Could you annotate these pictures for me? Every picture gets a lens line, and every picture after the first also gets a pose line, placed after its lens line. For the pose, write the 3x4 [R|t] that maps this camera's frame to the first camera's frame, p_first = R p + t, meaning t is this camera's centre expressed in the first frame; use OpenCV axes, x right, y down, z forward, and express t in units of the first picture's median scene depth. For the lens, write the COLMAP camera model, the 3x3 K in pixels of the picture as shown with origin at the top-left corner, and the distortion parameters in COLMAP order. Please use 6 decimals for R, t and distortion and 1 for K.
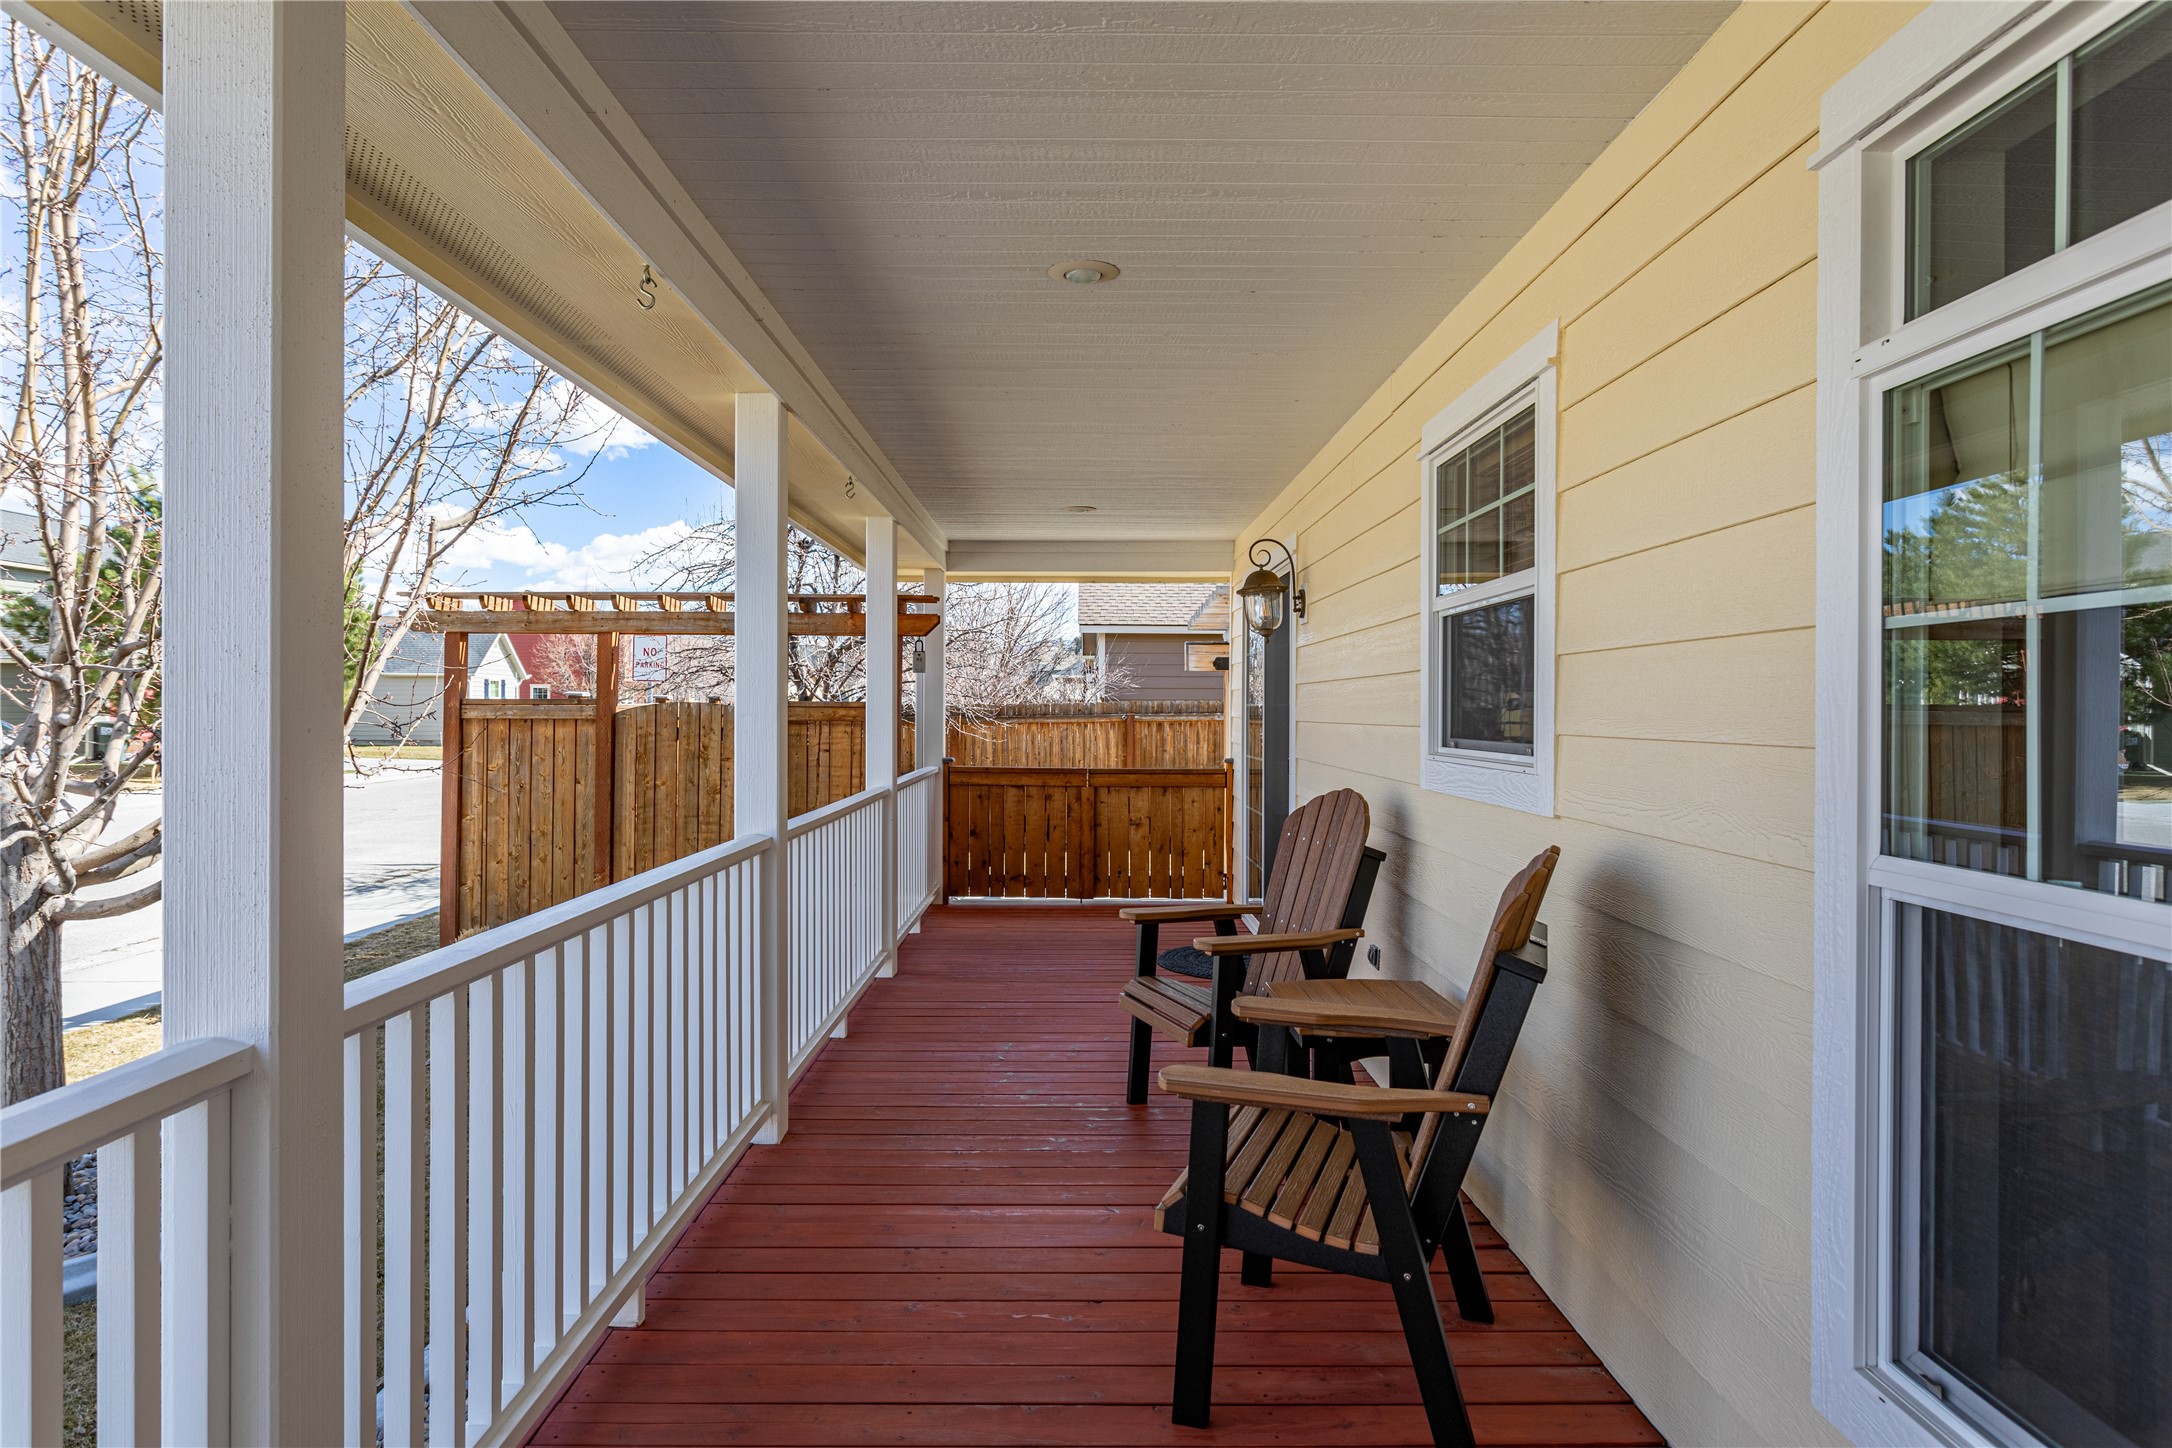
lens RADIAL K [[1333.3, 0, 1079.1], [0, 1333.3, 709.1], [0, 0, 1]] dist [-0.005426, -0.000048]
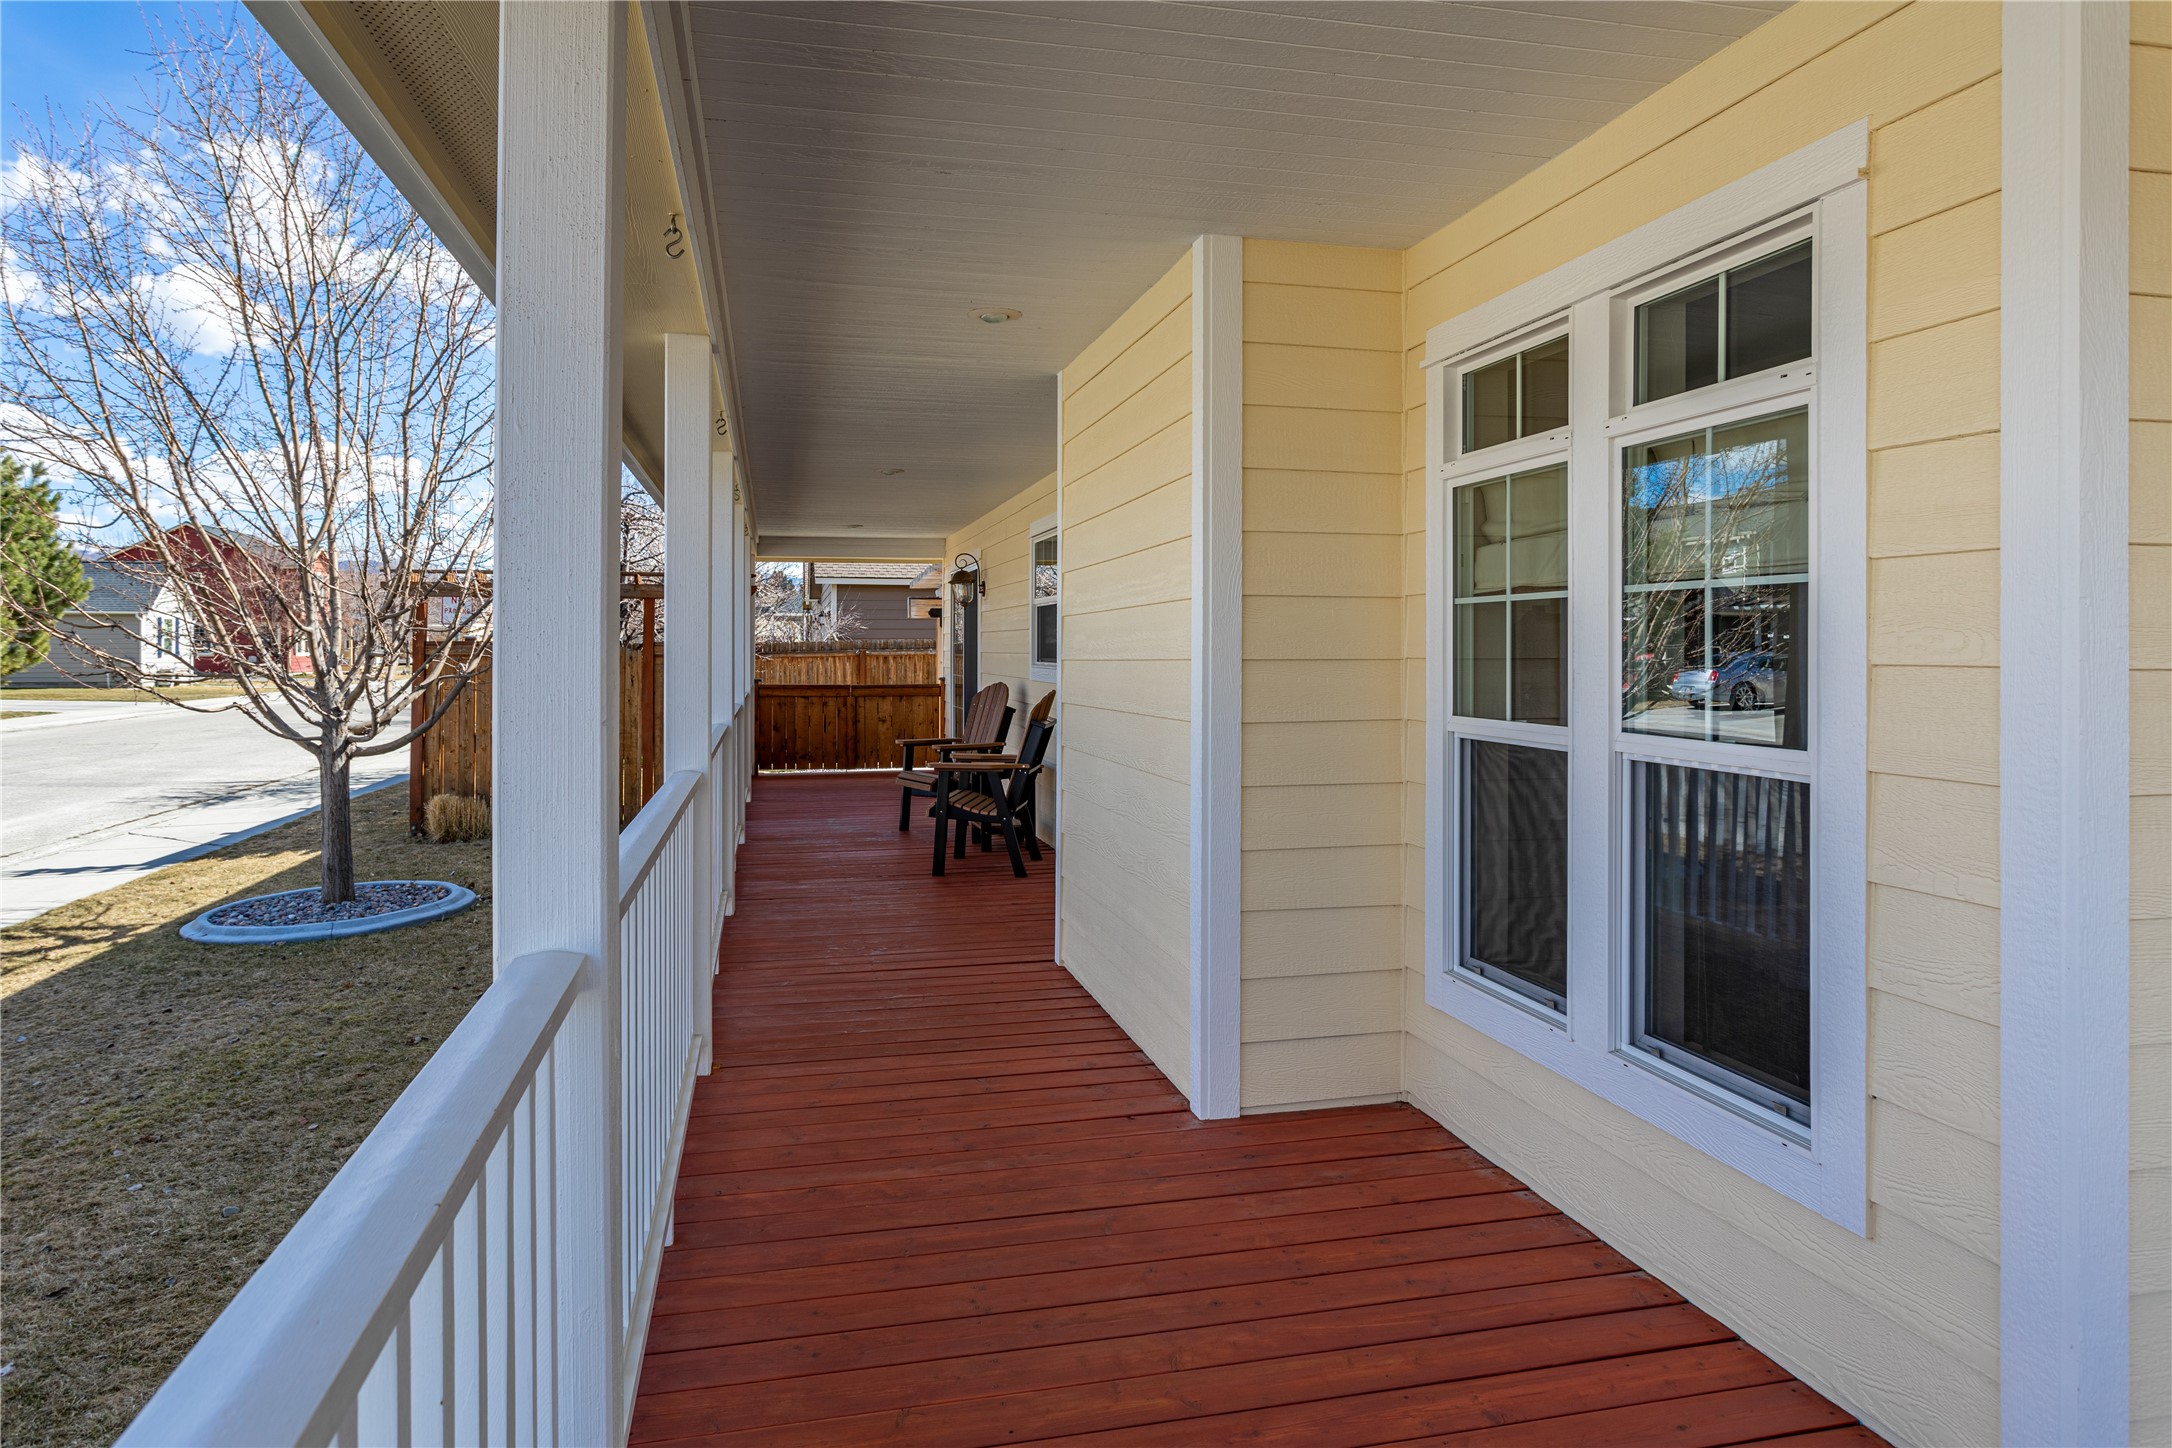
lens RADIAL K [[1328.2, 0, 1089.1], [0, 1328.2, 643.5], [0, 0, 1]] dist [-0.001244, -0.000034]
pose [[0.973898, -0.004145, 0.226949, -0.073836], [0.004440, 0.999990, -0.000792, -0.000729], [-0.226943, 0.001779, 0.973906, -0.561190]]
